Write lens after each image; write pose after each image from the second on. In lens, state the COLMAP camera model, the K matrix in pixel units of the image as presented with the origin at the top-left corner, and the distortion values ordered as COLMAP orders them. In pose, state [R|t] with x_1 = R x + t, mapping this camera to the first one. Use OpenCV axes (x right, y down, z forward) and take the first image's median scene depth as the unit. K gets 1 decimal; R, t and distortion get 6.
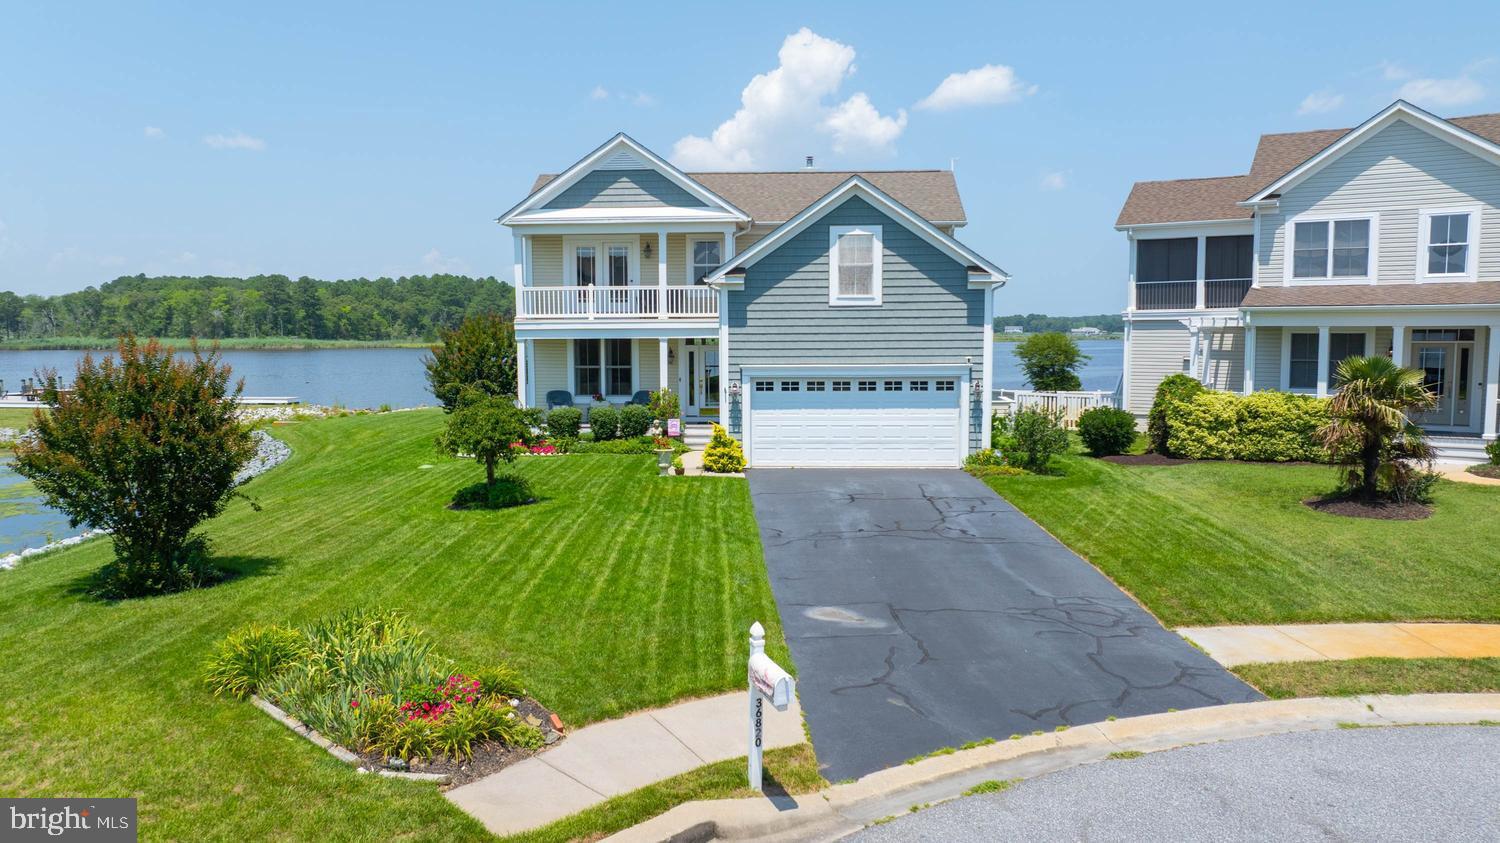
lens RADIAL K [[1060.2, 0, 749.8], [0, 1060.2, 410.5], [0, 0, 1]] dist [-0.031277, 0.029208]
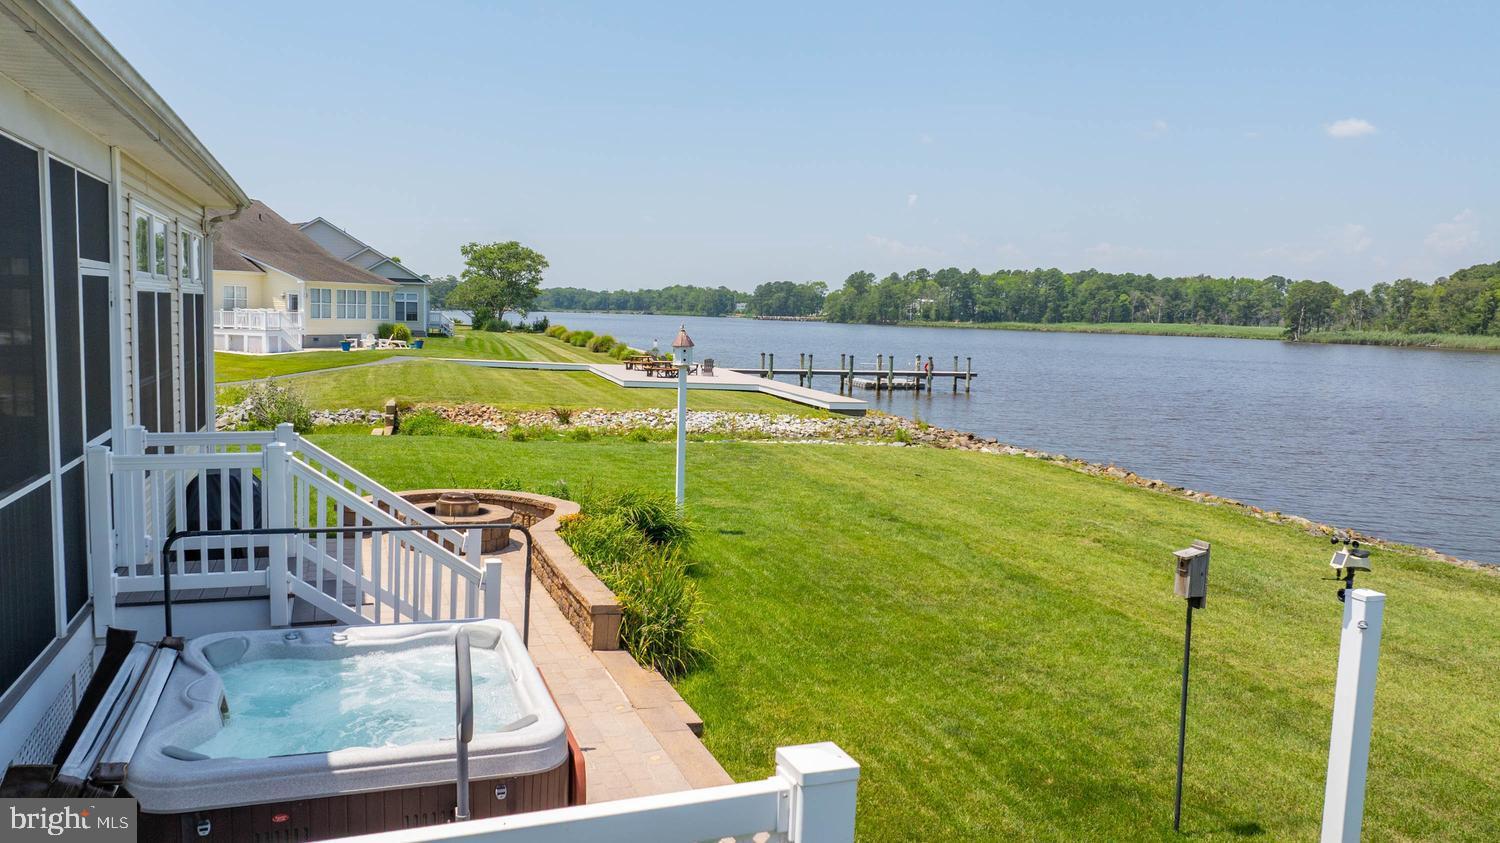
lens RADIAL K [[1103.1, 0, 739.7], [0, 1103.1, 420.8], [0, 0, 1]] dist [-0.018262, -0.004589]
pose [[0.377808, 0.103376, -0.920095, 0.256043], [-0.096470, 0.992734, 0.071925, -0.088972], [0.920845, 0.061587, 0.385035, 1.537608]]
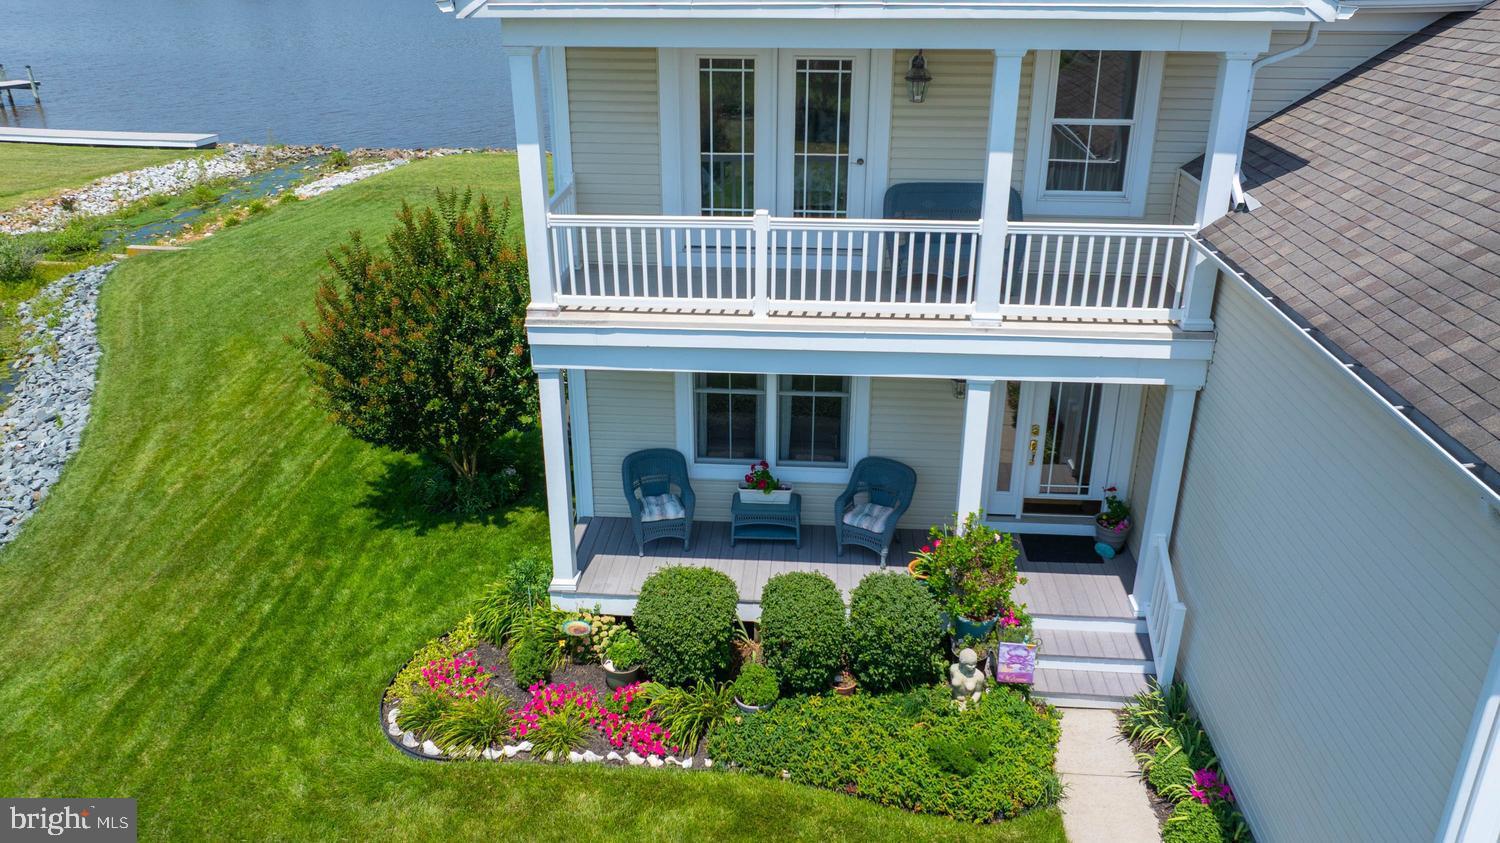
lens RADIAL K [[1060.2, 0, 759.5], [0, 1060.2, 370.7], [0, 0, 1]] dist [-0.031277, 0.029208]
pose [[0.999872, 0.013296, -0.008901, -0.147252], [-0.009995, 0.953422, 0.301474, -0.168972], [0.012495, -0.301347, 0.953433, 0.685032]]
